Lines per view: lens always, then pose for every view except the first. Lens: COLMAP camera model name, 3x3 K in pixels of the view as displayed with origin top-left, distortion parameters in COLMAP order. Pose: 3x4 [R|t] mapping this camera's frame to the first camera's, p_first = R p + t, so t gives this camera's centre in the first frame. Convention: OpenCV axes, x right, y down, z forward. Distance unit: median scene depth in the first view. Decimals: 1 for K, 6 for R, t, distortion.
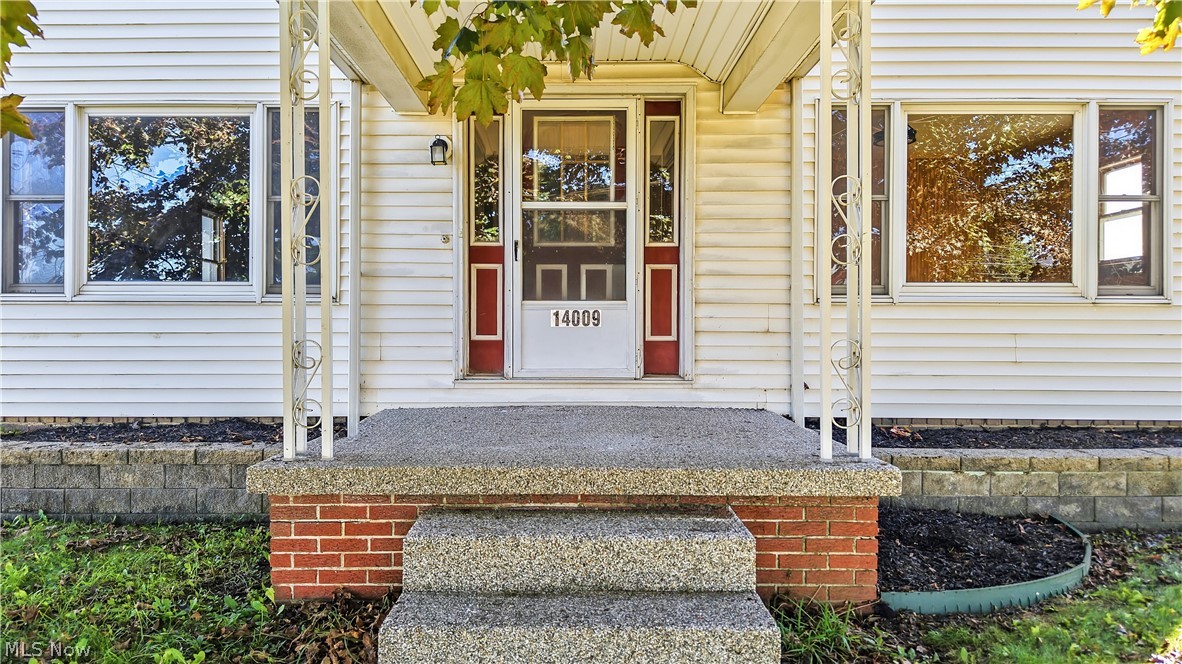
lens RADIAL K [[851.2, 0, 566.7], [0, 851.2, 332.2], [0, 0, 1]] dist [-0.002965, -0.001613]
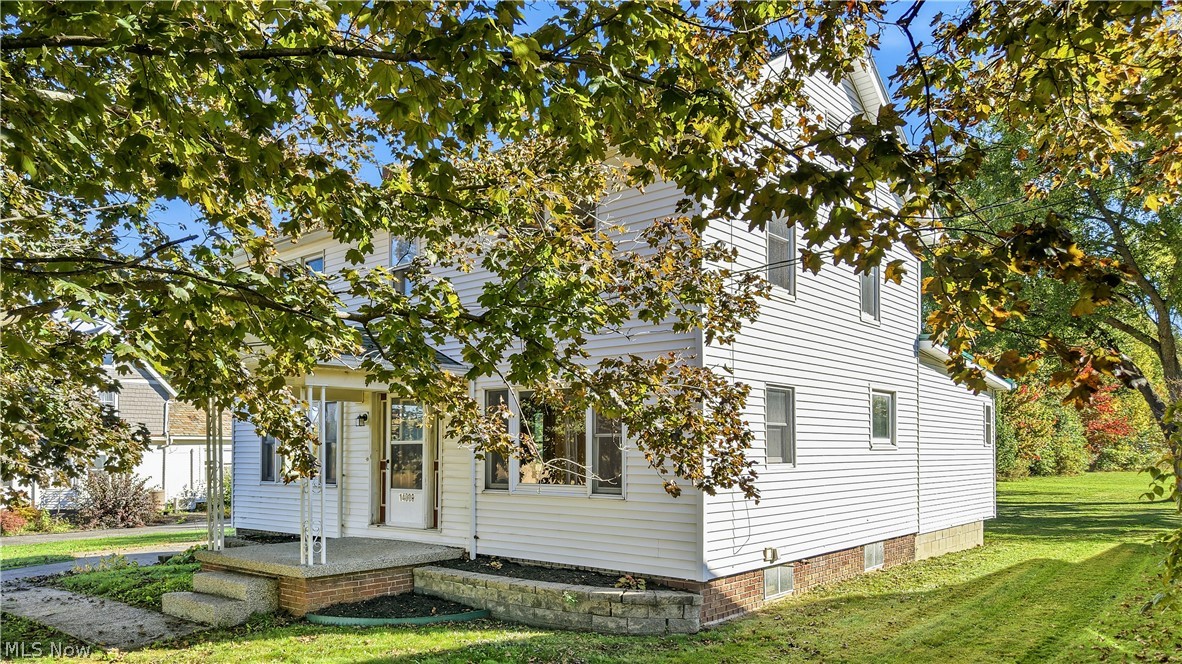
lens RADIAL K [[851.2, 0, 566.7], [0, 851.2, 332.2], [0, 0, 1]] dist [-0.002965, -0.001613]
pose [[0.772228, -0.093495, -0.628429, 1.662311], [0.002150, 0.989492, -0.144570, -0.115405], [0.635342, 0.110290, 0.764314, -0.389612]]
